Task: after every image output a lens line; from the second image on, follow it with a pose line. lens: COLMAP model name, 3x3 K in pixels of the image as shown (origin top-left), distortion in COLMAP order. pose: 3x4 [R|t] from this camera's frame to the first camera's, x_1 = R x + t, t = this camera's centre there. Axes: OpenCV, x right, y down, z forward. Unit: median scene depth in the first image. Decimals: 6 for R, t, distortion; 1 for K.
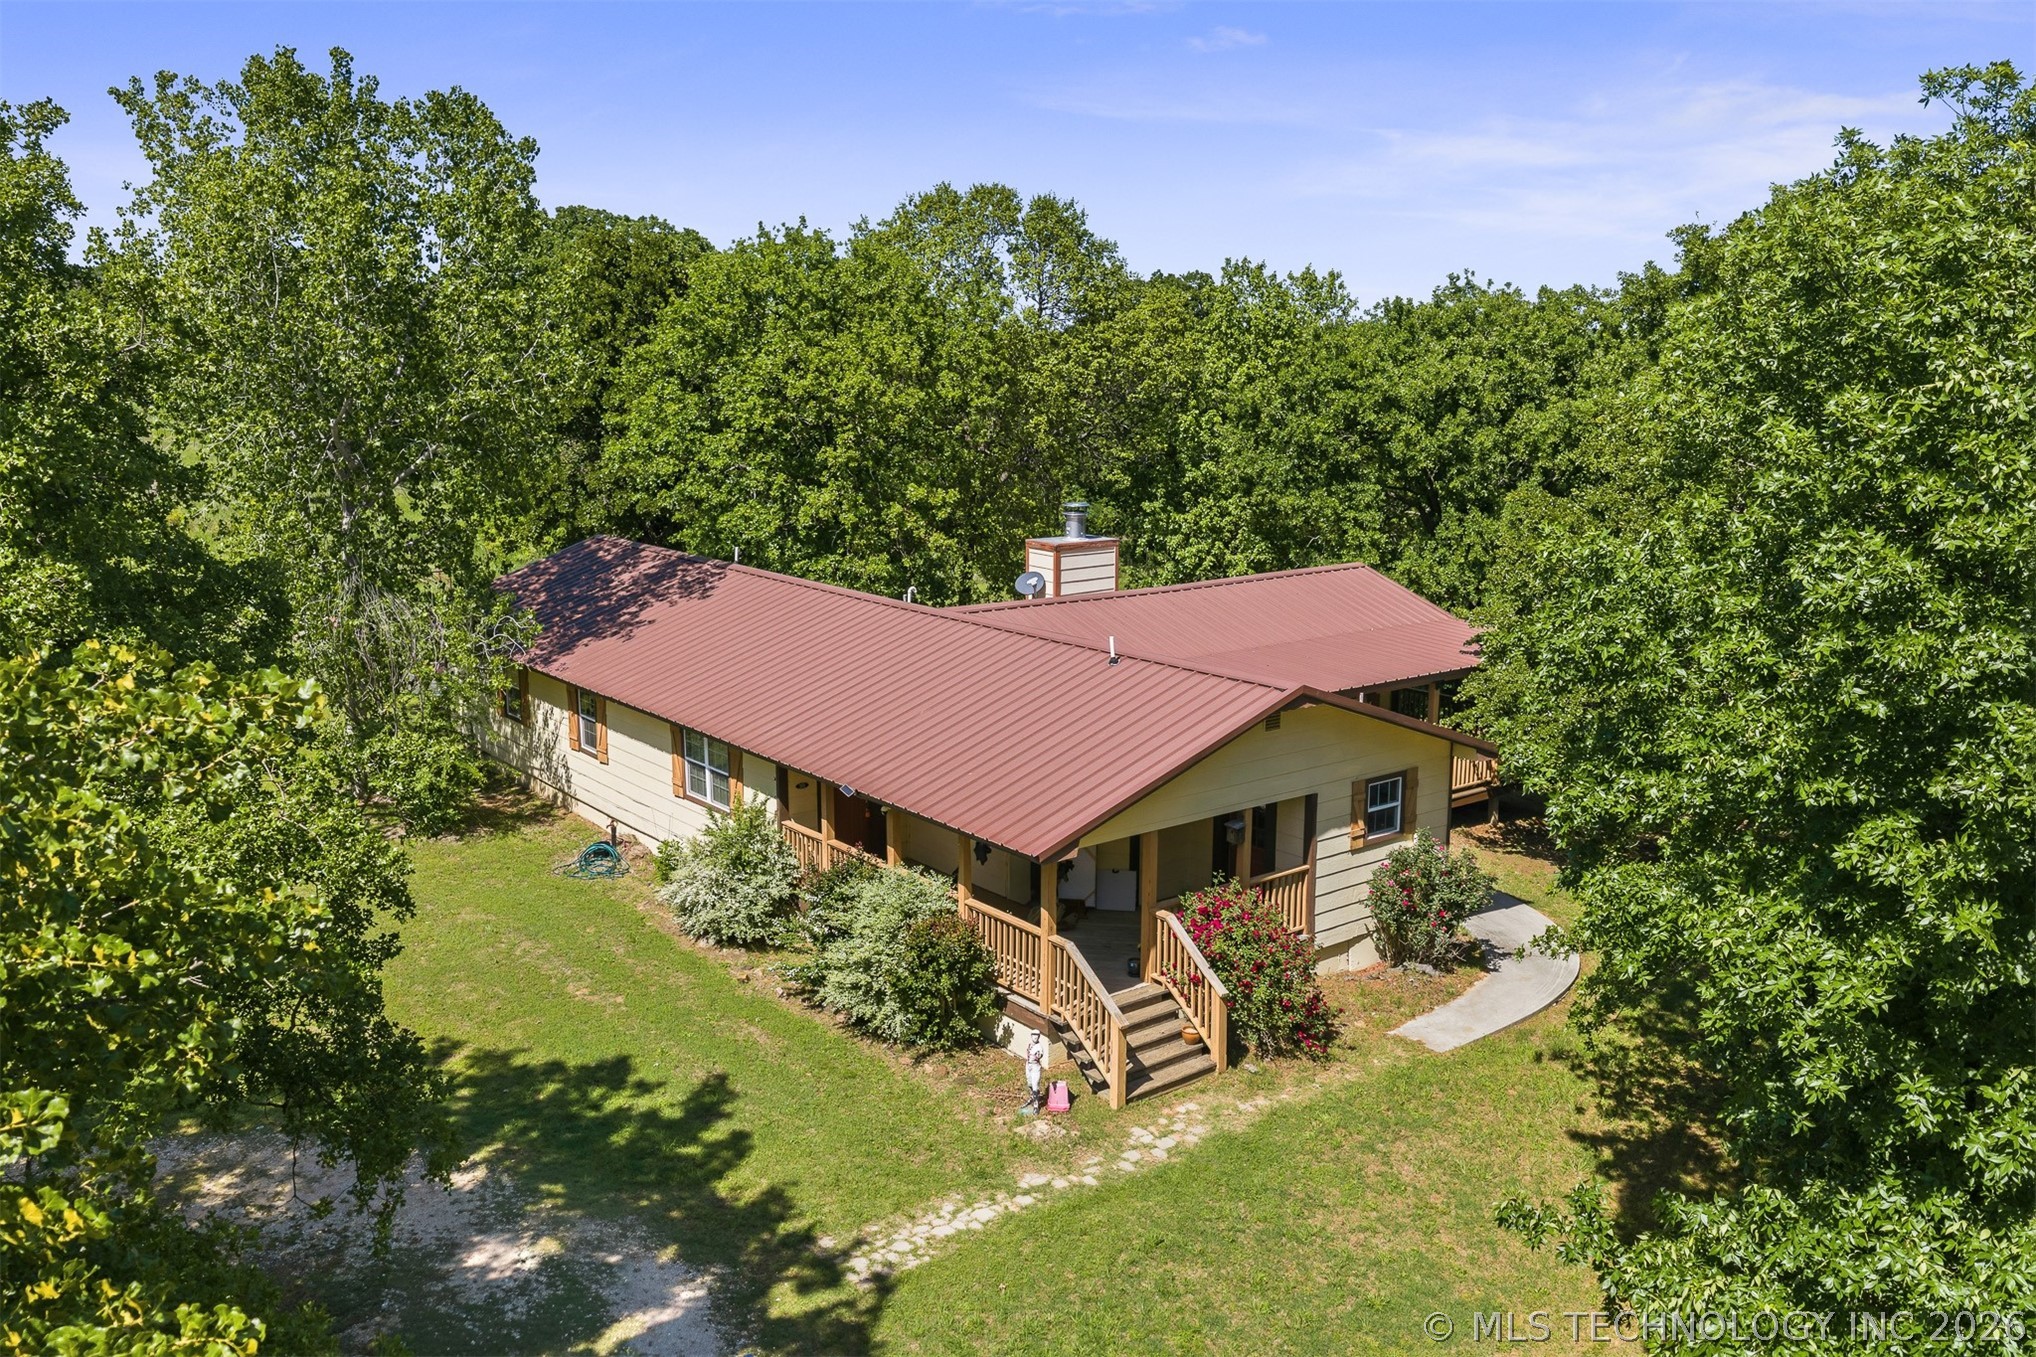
lens RADIAL K [[1569.2, 0, 1018.0], [0, 1569.2, 678.5], [0, 0, 1]] dist [0.006606, 0.001727]
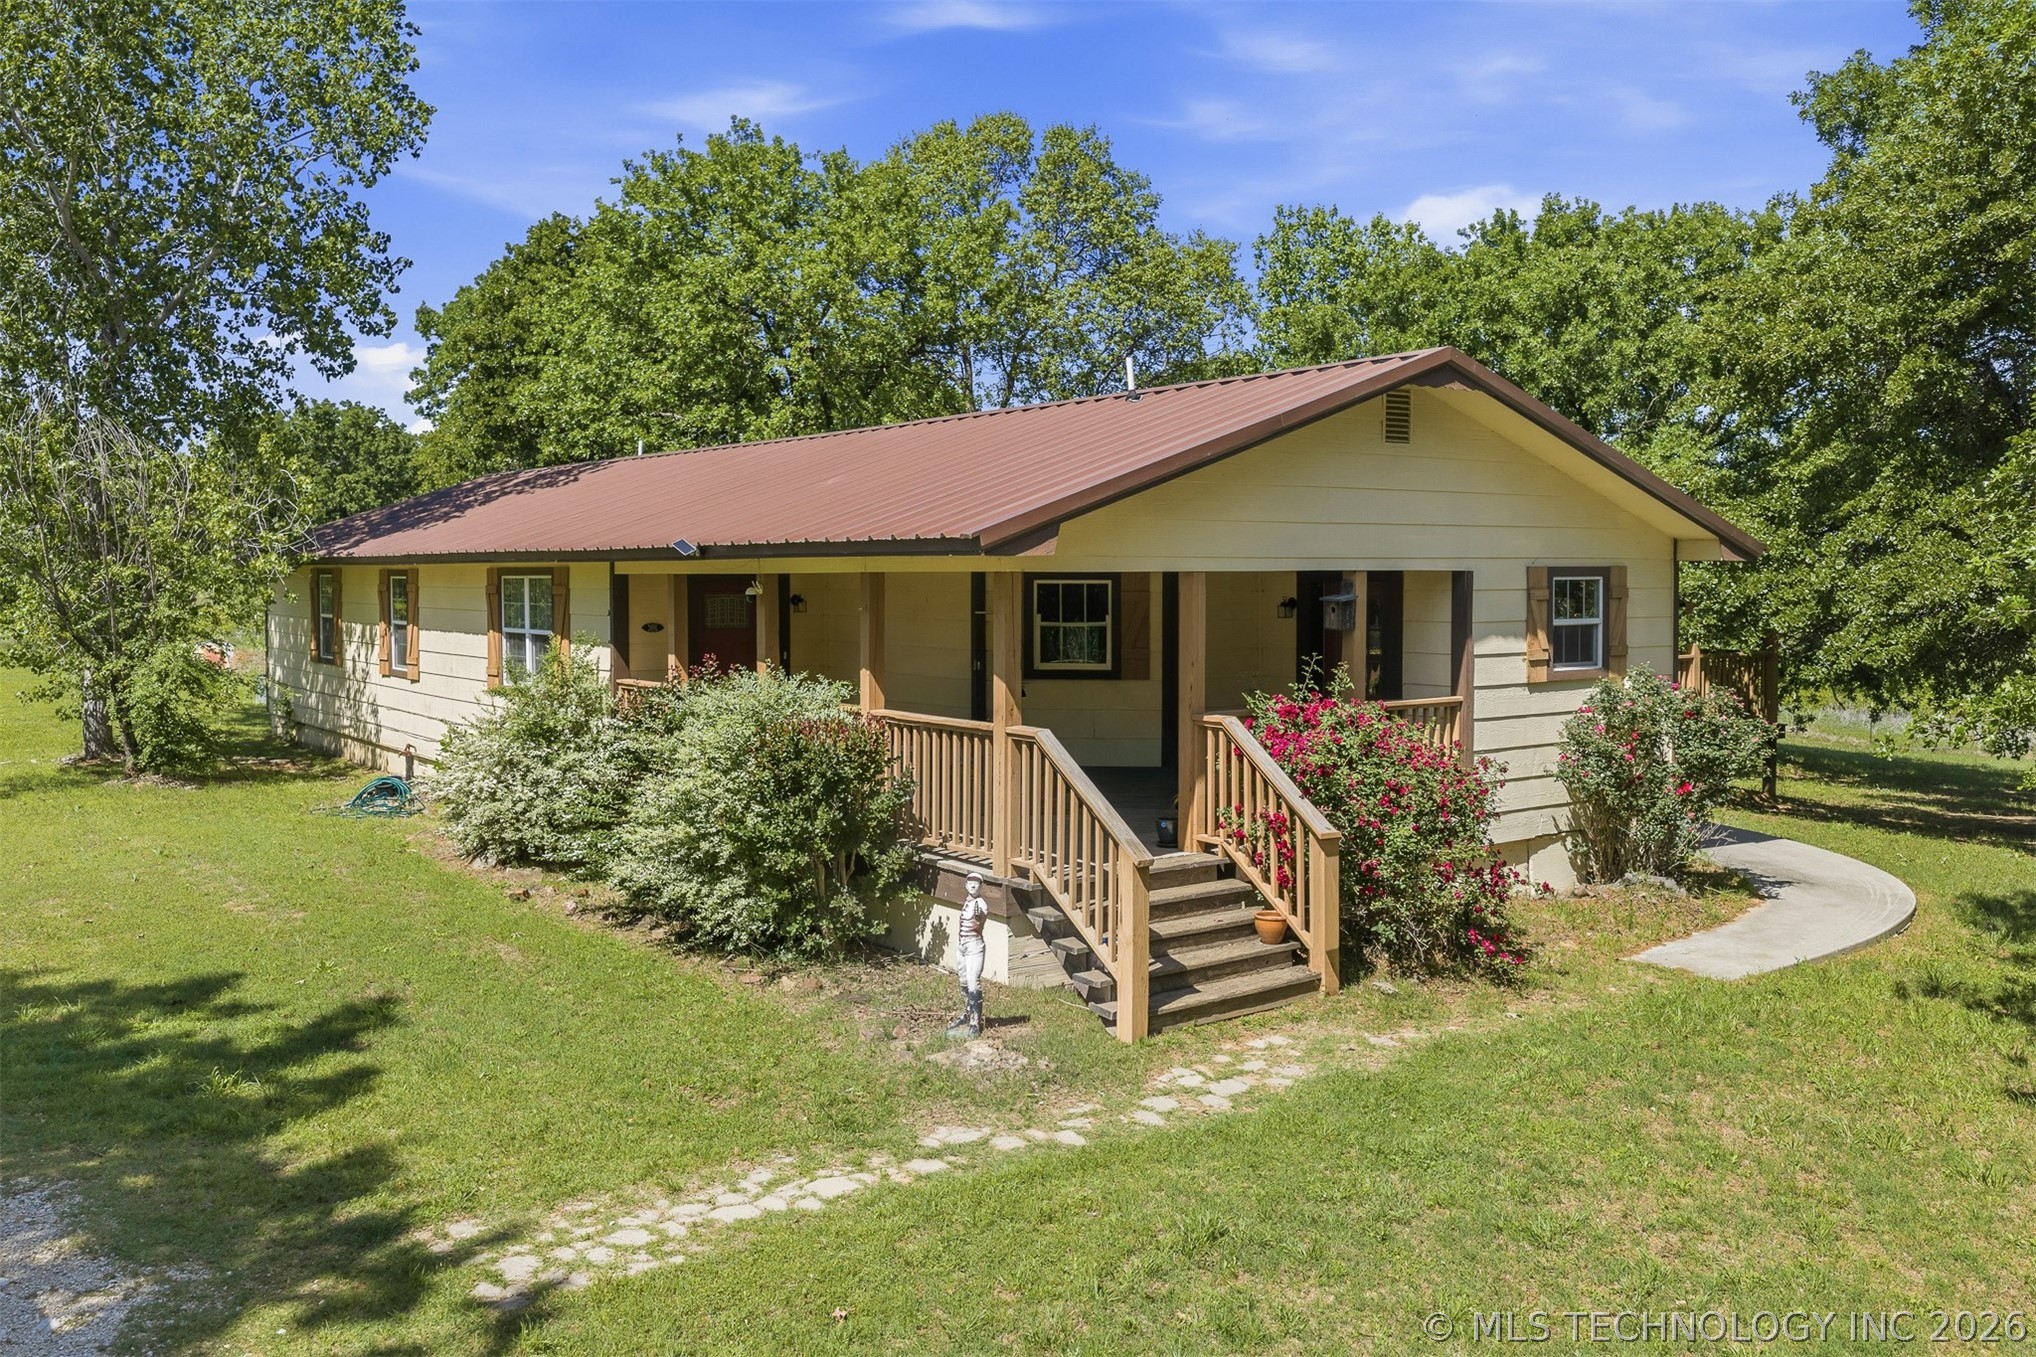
lens RADIAL K [[1586.7, 0, 1018.0], [0, 1586.7, 678.5], [0, 0, 1]] dist [-0.000551, 0.002291]
pose [[0.999522, -0.003358, -0.030735, 0.039169], [-0.000993, 0.990083, -0.140478, 0.216765], [0.030902, 0.140442, 0.989607, 0.436773]]
